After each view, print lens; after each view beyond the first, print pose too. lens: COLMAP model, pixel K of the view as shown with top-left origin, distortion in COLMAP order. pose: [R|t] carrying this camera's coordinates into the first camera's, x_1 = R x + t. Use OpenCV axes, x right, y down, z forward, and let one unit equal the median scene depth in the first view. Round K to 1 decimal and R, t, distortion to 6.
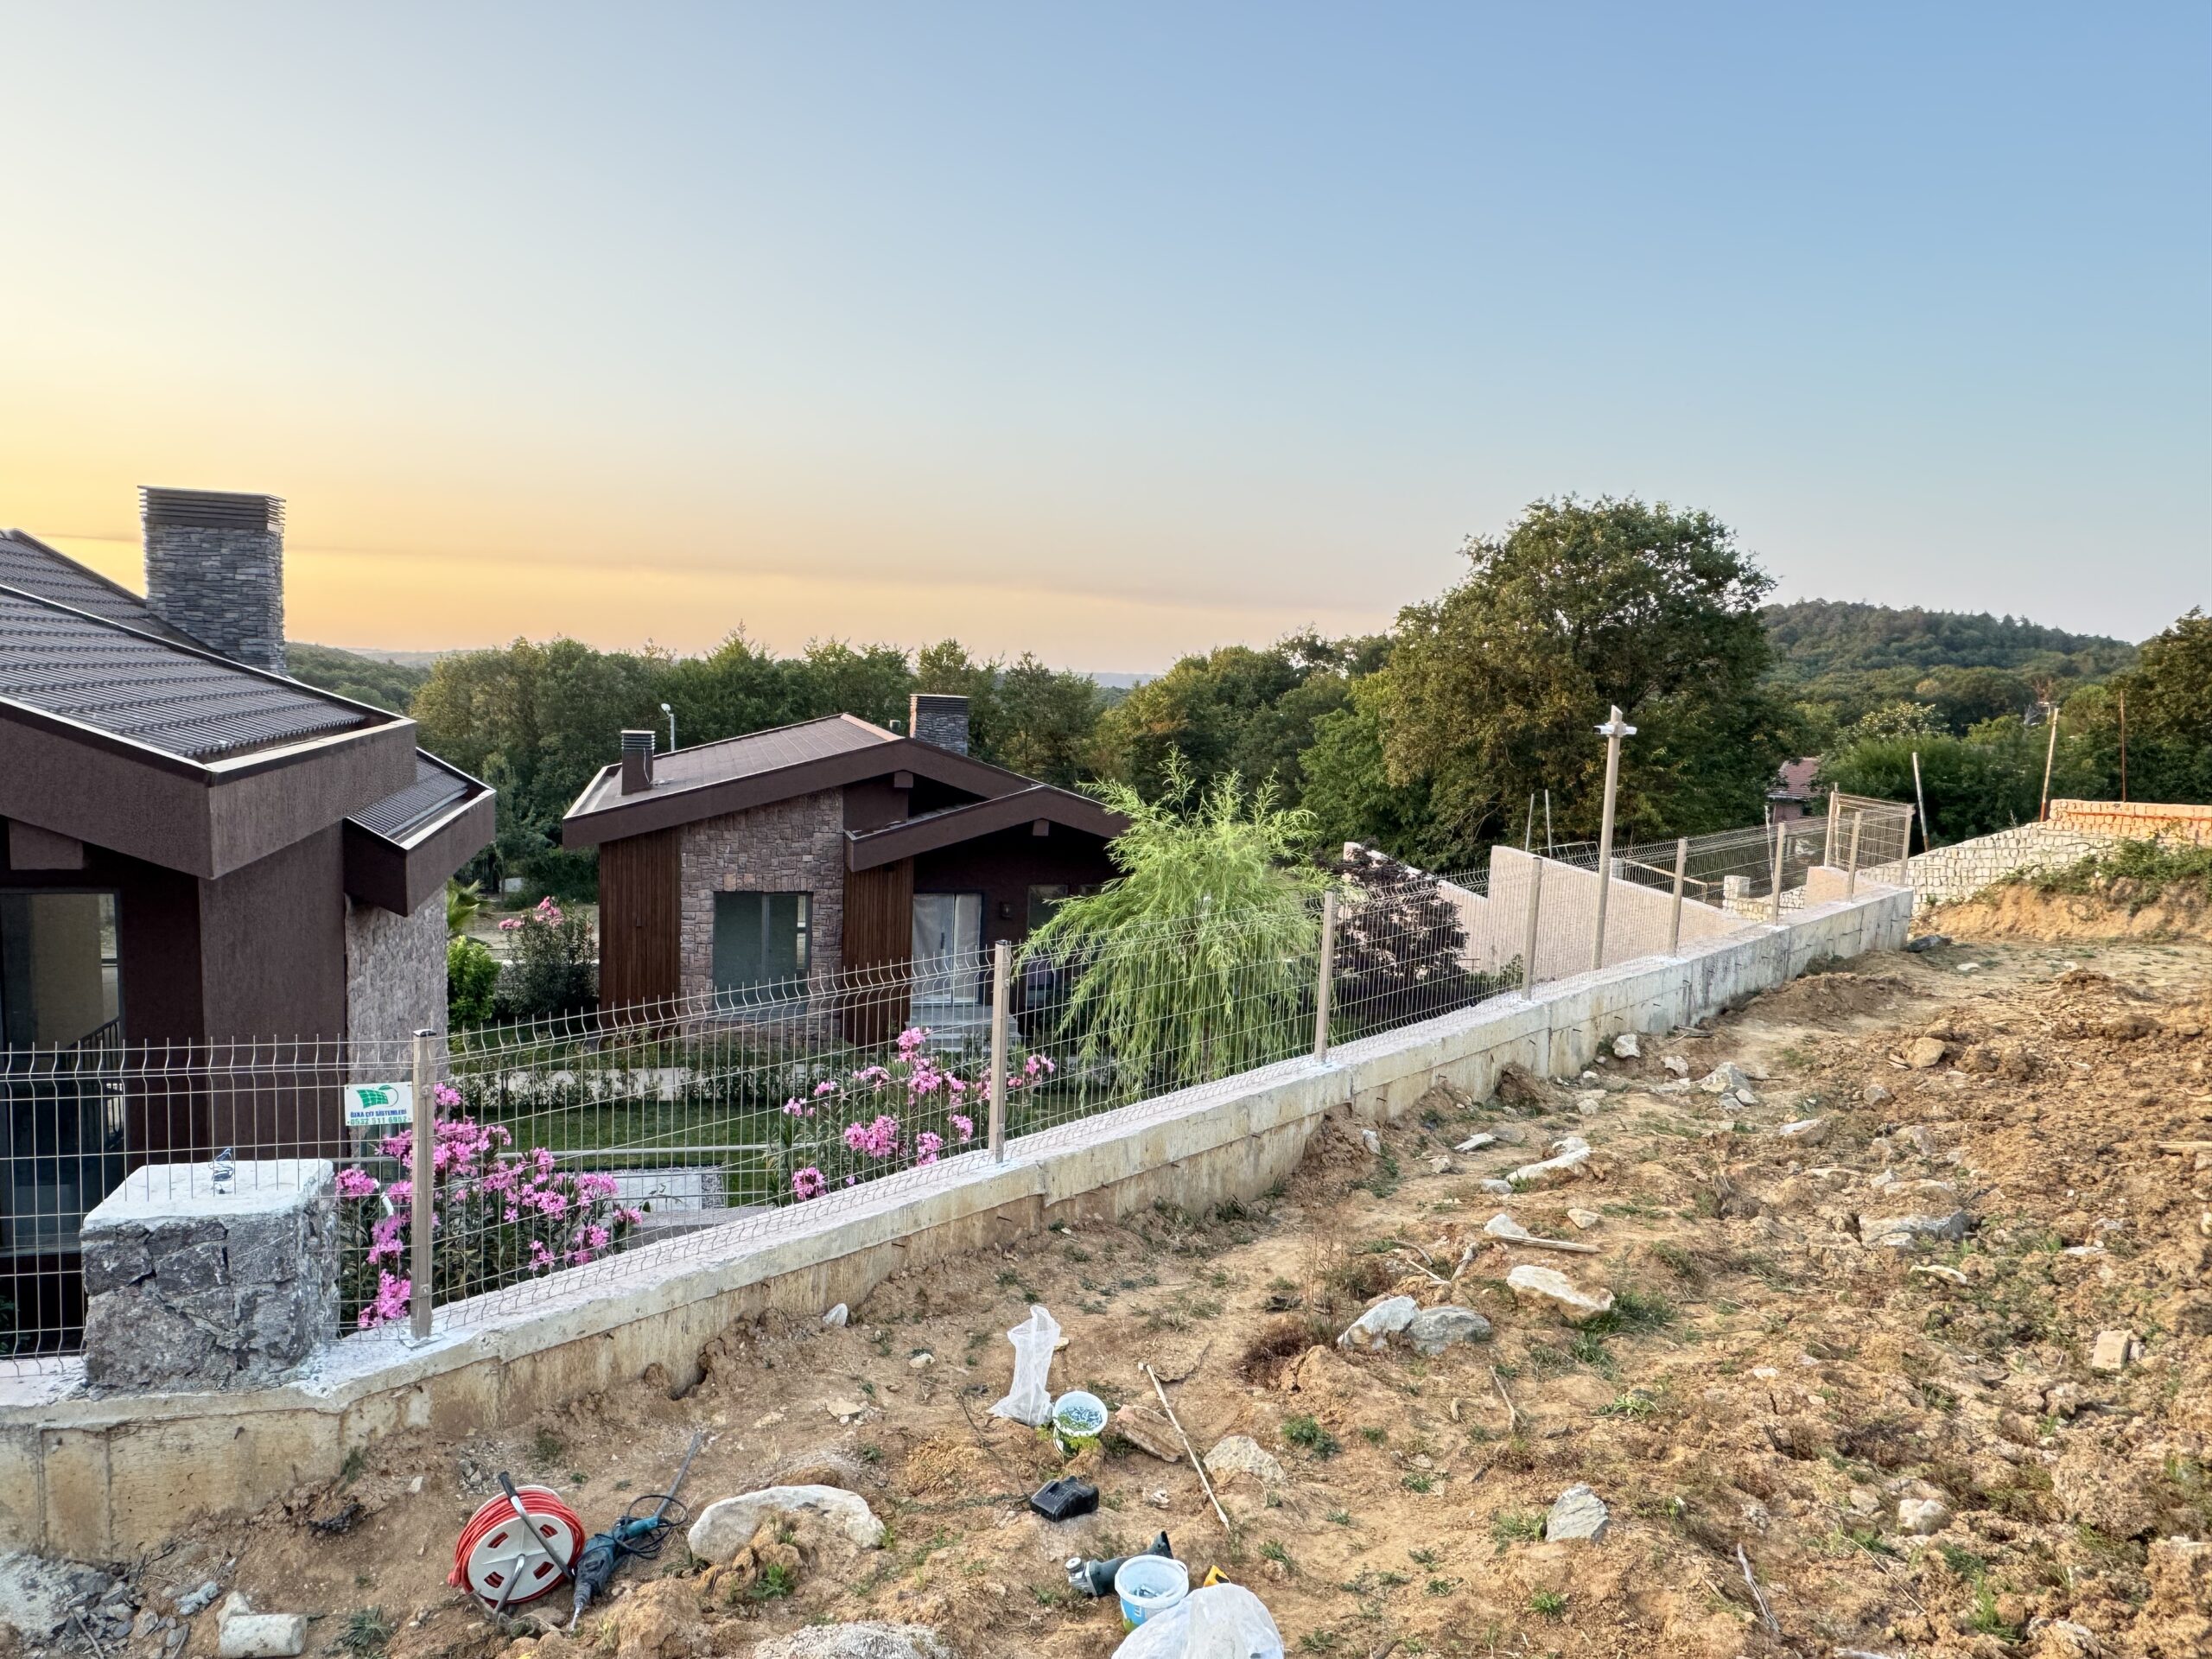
lens RADIAL K [[1419.4, 0, 1030.4], [0, 1419.4, 840.9], [0, 0, 1]] dist [-0.007735, 0.007582]
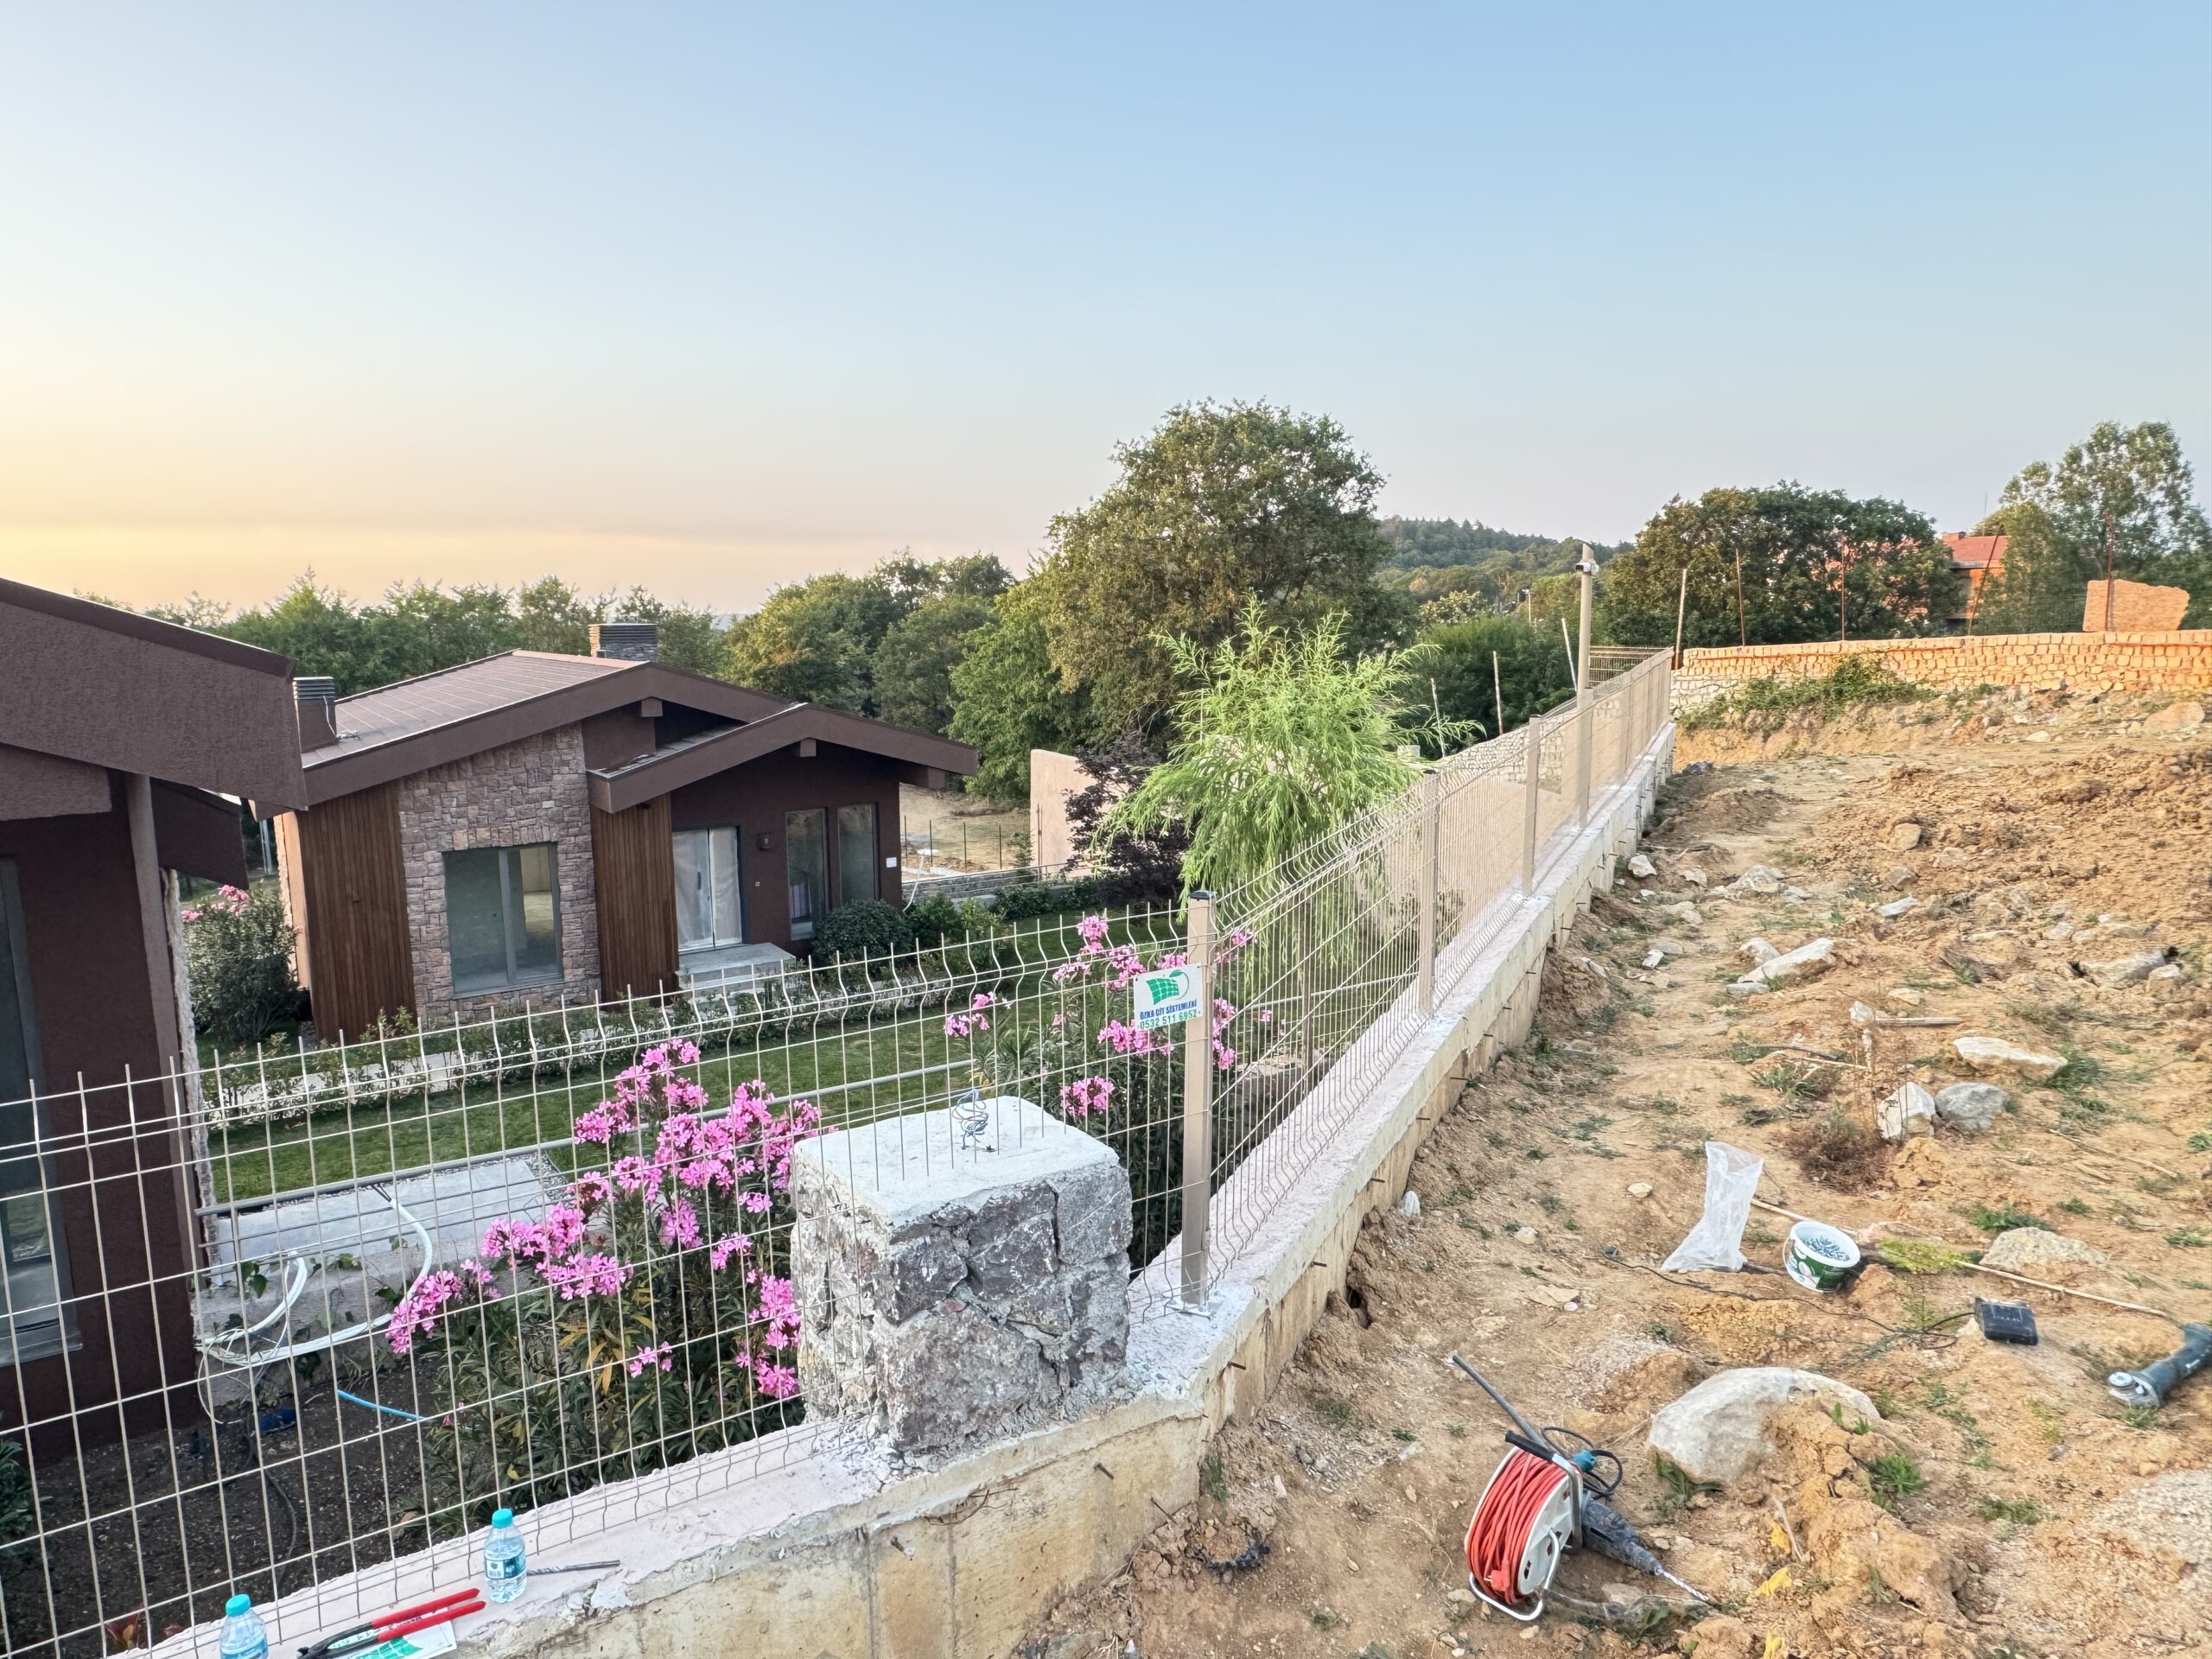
lens RADIAL K [[1419.4, 0, 1101.6], [0, 1419.4, 824.1], [0, 0, 1]] dist [-0.007735, 0.007582]
pose [[0.949548, -0.101896, 0.296607, -0.093283], [0.089695, 0.994477, 0.054495, 0.007182], [-0.300522, -0.025141, 0.953444, 0.041909]]
